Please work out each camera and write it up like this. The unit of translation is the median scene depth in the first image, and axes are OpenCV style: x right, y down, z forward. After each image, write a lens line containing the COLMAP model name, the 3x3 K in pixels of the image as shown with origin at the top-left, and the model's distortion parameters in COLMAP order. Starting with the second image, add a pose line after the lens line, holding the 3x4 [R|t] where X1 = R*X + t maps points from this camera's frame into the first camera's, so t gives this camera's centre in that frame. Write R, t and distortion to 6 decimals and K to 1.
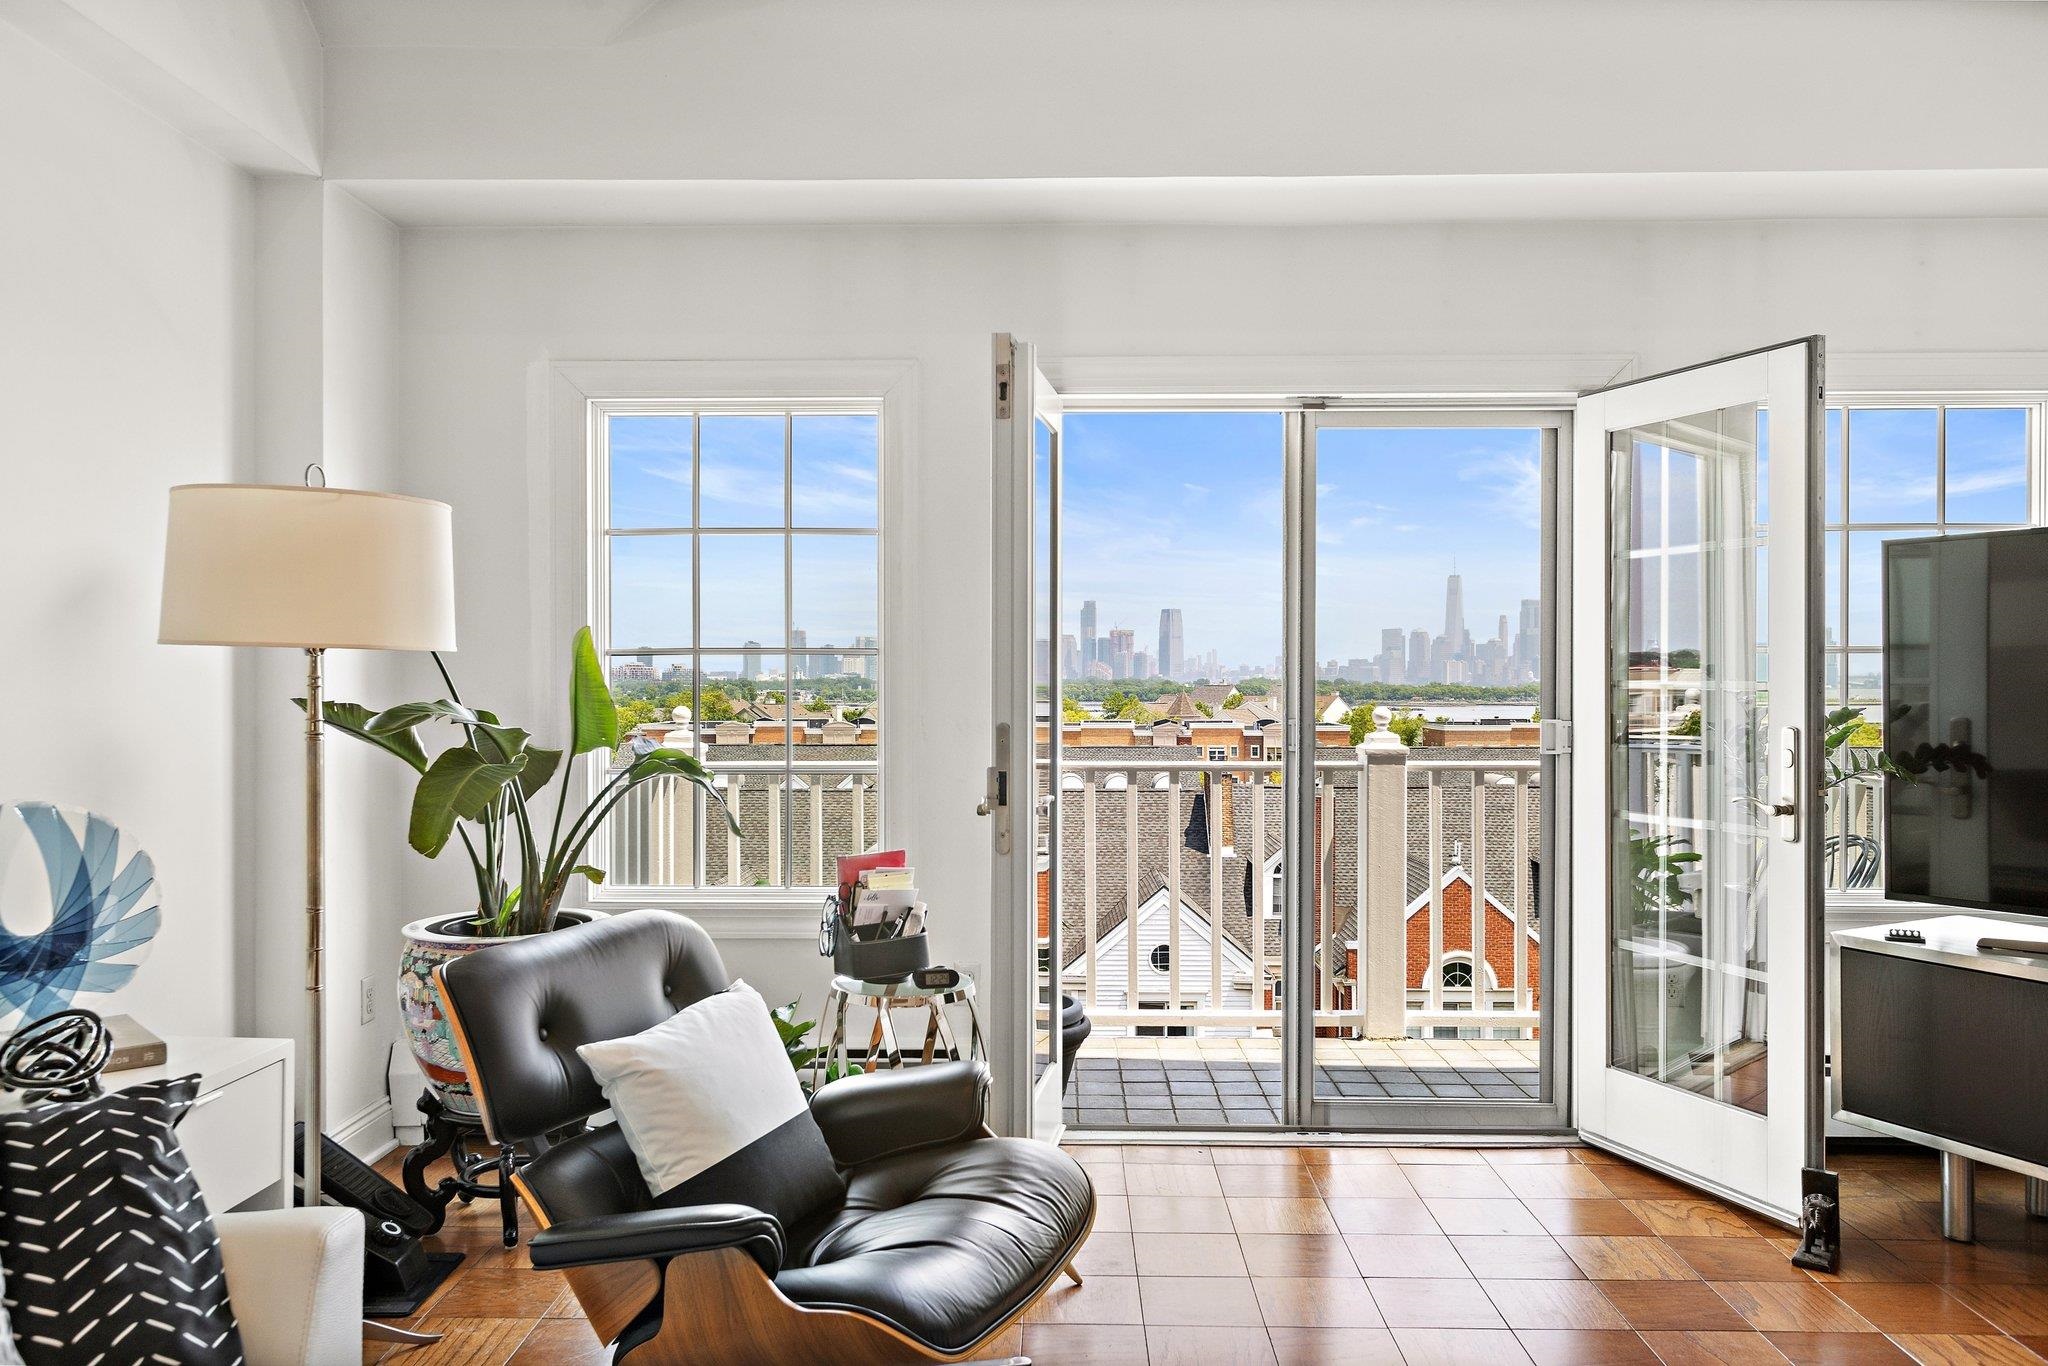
lens RADIAL K [[1438.7, 0, 1003.0], [0, 1438.7, 684.8], [0, 0, 1]] dist [0.002440, 0.003171]
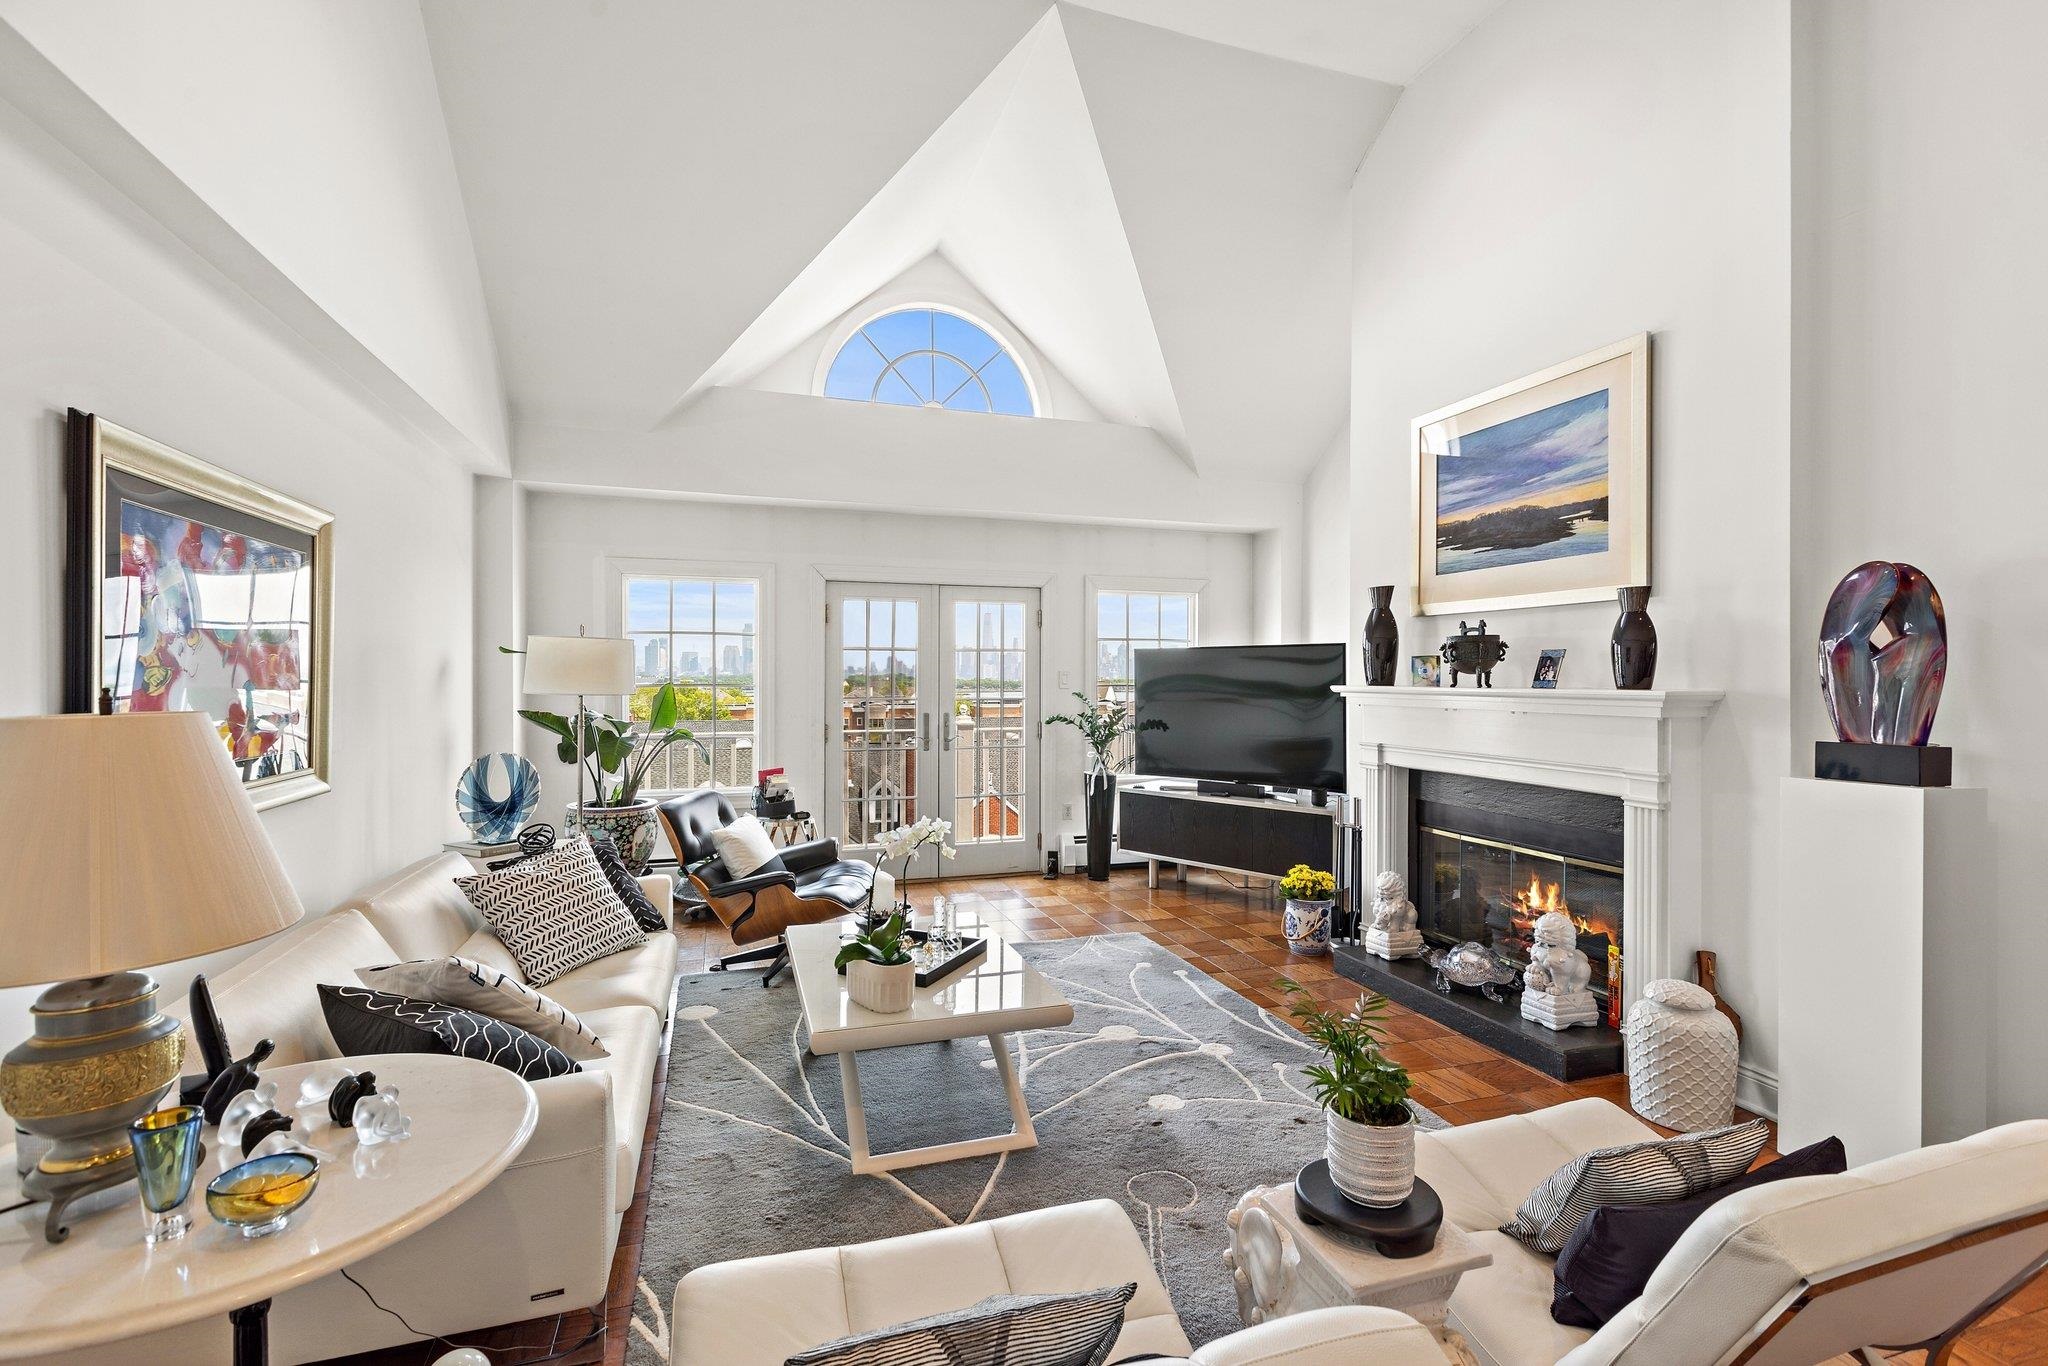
lens RADIAL K [[915.8, 0, 1024.3], [0, 915.8, 676.1], [0, 0, 1]] dist [0.000764, 0.000838]
pose [[0.938013, 0.000467, 0.346600, -0.224754], [0.000213, 0.999998, -0.001925, -0.042240], [-0.346600, 0.001880, 0.938011, -0.649556]]
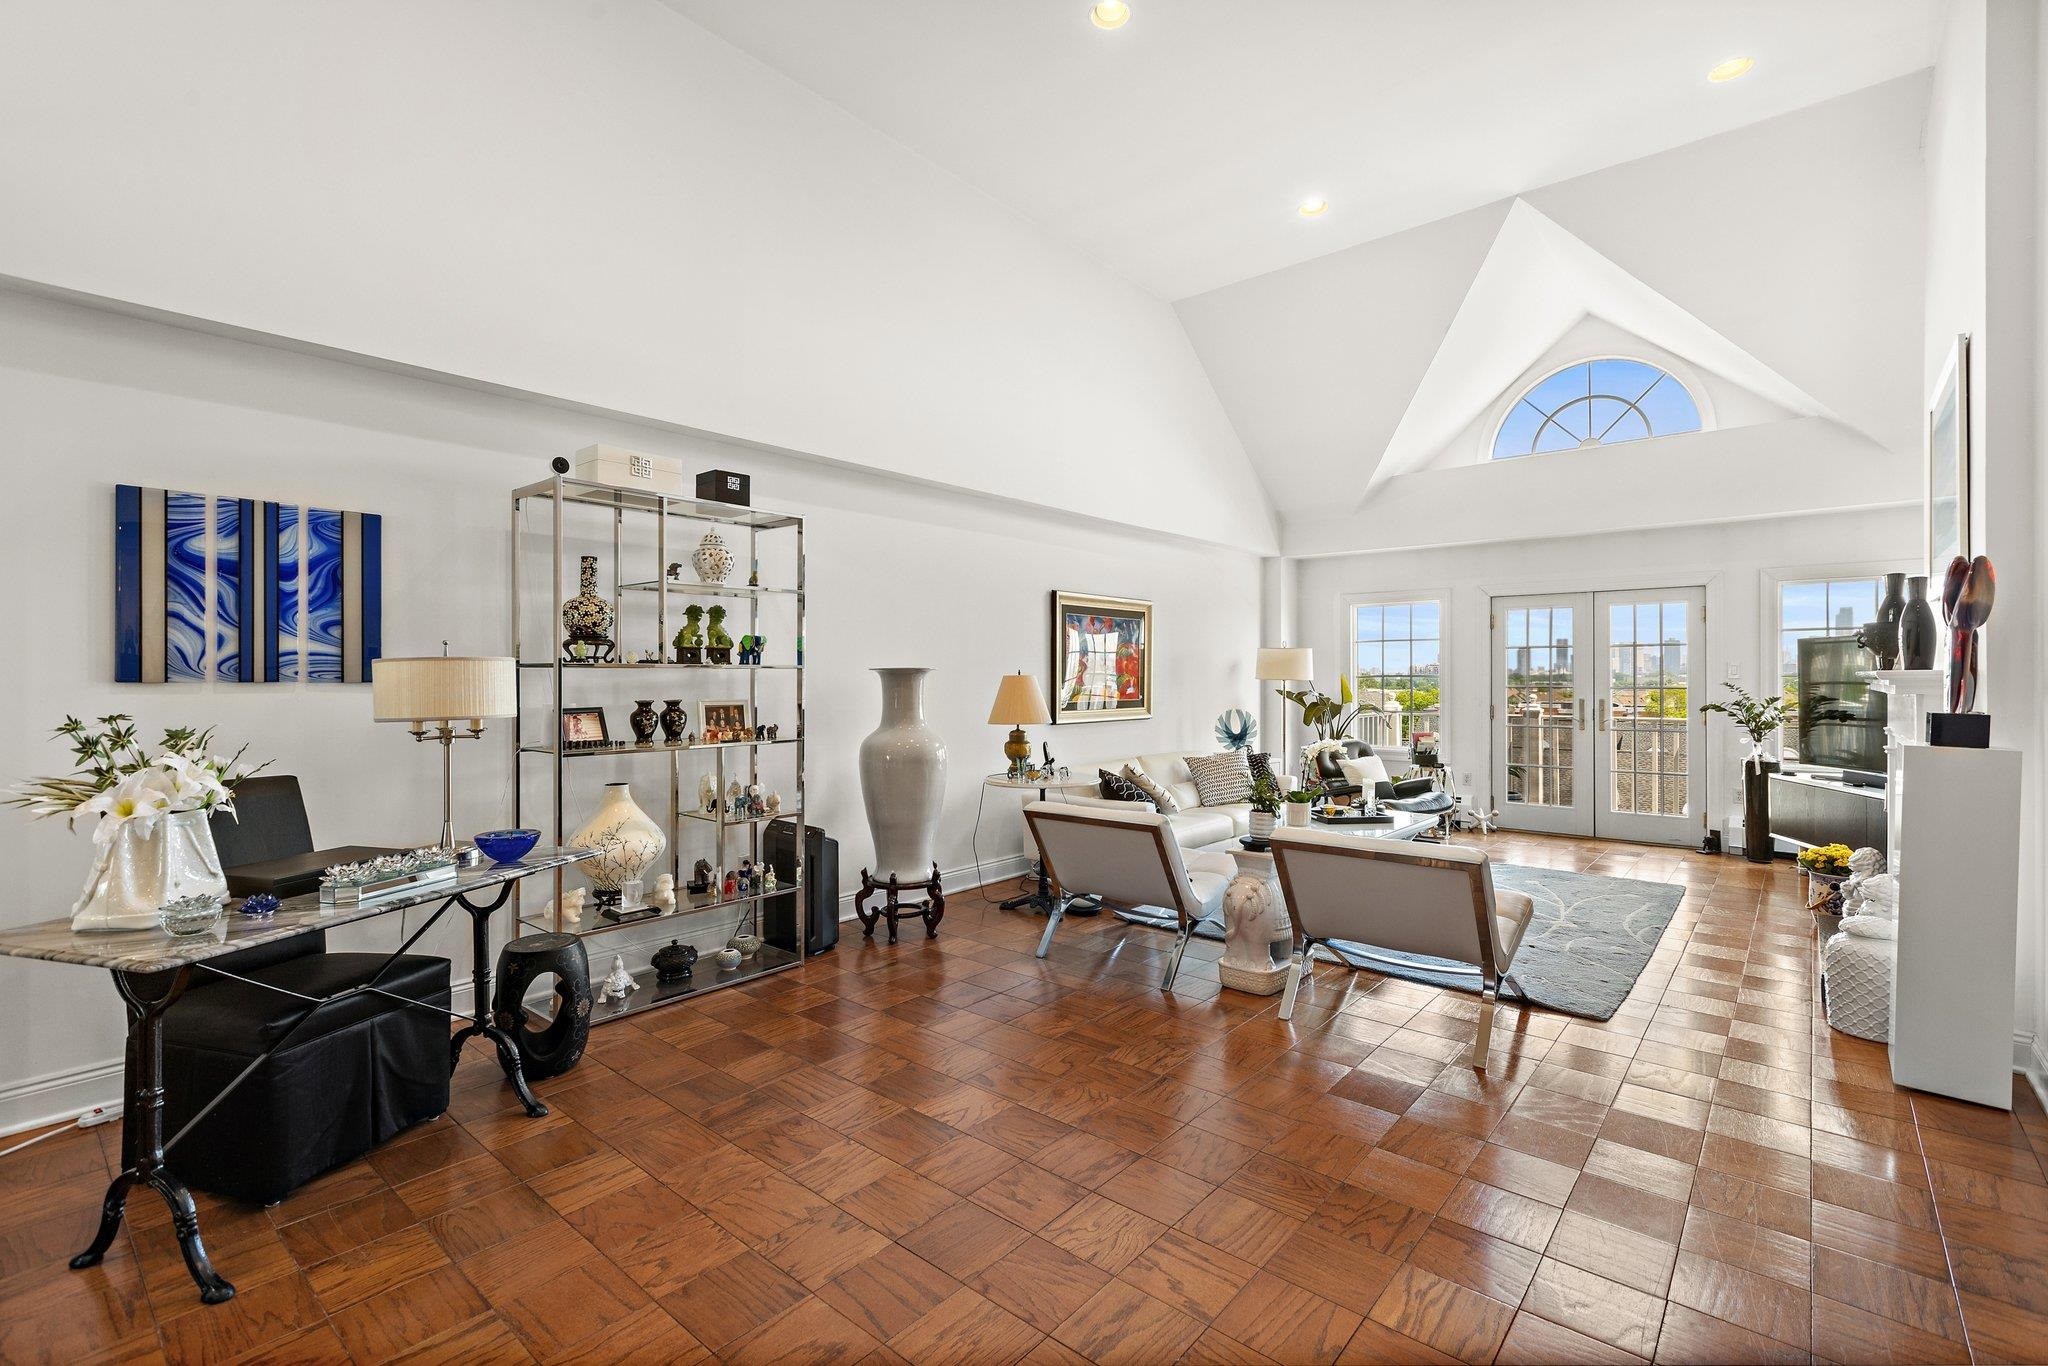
lens RADIAL K [[915.8, 0, 1027.5], [0, 915.8, 677.1], [0, 0, 1]] dist [0.000764, 0.000838]
pose [[0.783212, -0.002890, -0.621748, 0.559249], [0.001704, 0.999995, -0.002502, -0.021498], [0.621752, 0.000900, 0.783214, -1.434971]]
